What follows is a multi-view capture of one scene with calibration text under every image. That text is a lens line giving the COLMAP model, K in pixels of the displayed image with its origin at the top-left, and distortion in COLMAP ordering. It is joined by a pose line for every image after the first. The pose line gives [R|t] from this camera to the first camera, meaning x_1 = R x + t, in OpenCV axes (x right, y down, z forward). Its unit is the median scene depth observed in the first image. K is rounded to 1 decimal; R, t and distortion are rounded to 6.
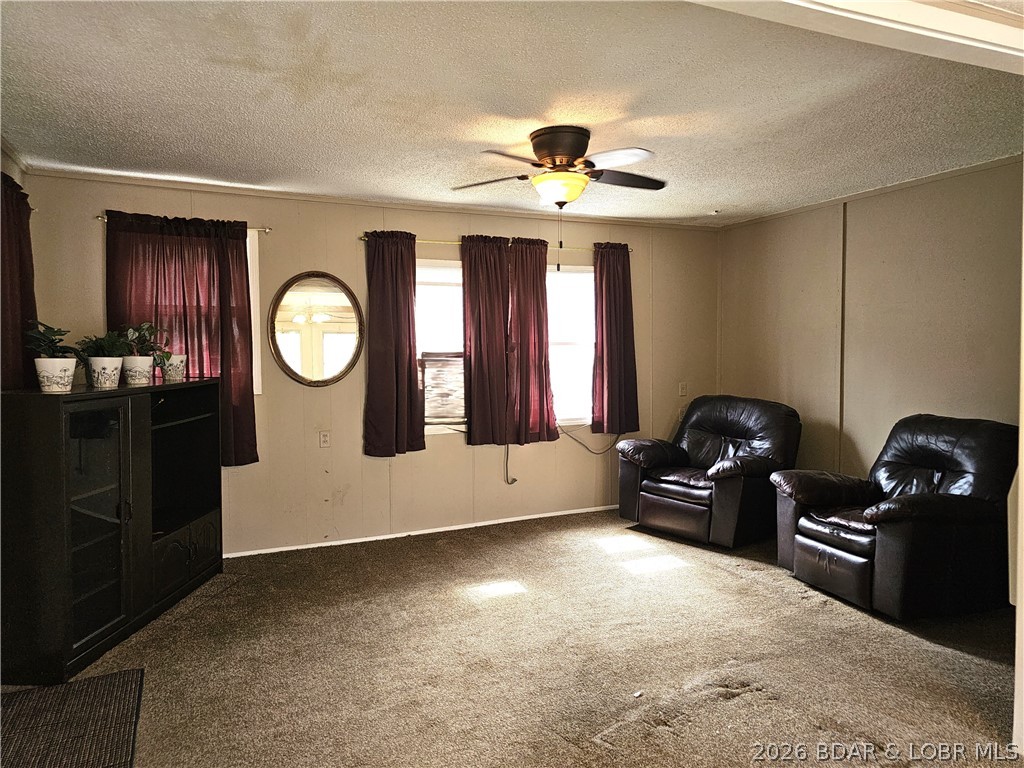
lens RADIAL K [[689.9, 0, 512.7], [0, 689.9, 378.9], [0, 0, 1]] dist [0.058872, -0.035942]
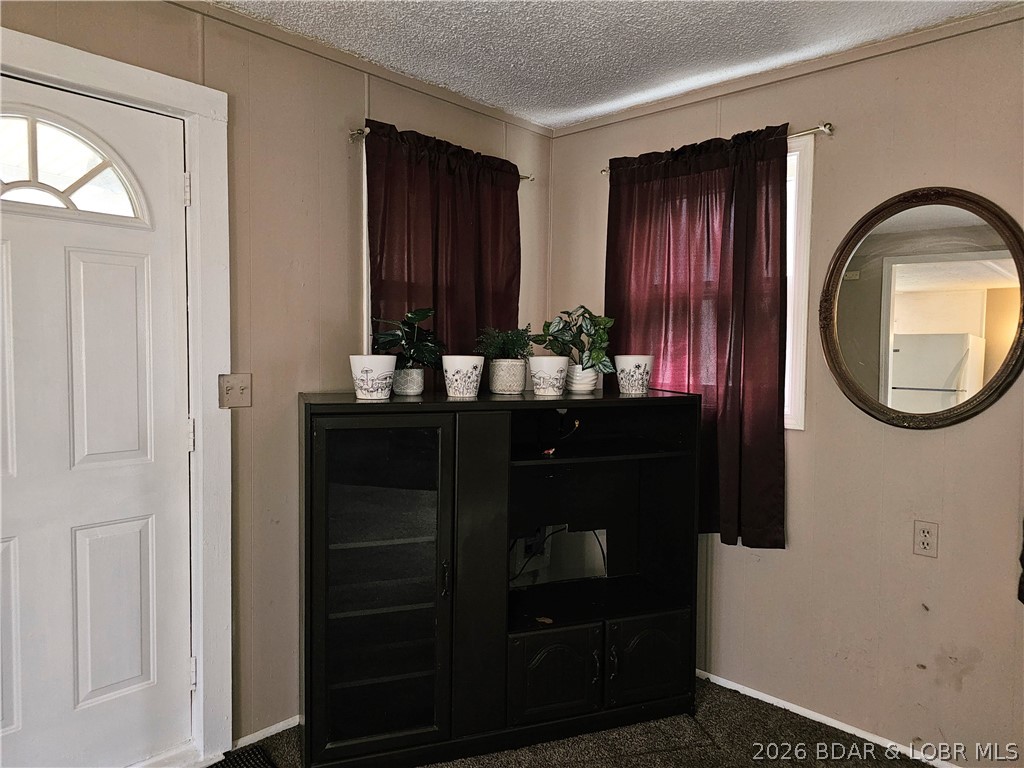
lens RADIAL K [[673.4, 0, 512.4], [0, 673.4, 373.8], [0, 0, 1]] dist [0.028514, -0.001560]
pose [[0.368700, 0.051639, -0.928113, 0.060662], [-0.055682, 0.997890, 0.033401, -0.029515], [0.927879, 0.039365, 0.370798, 0.618230]]
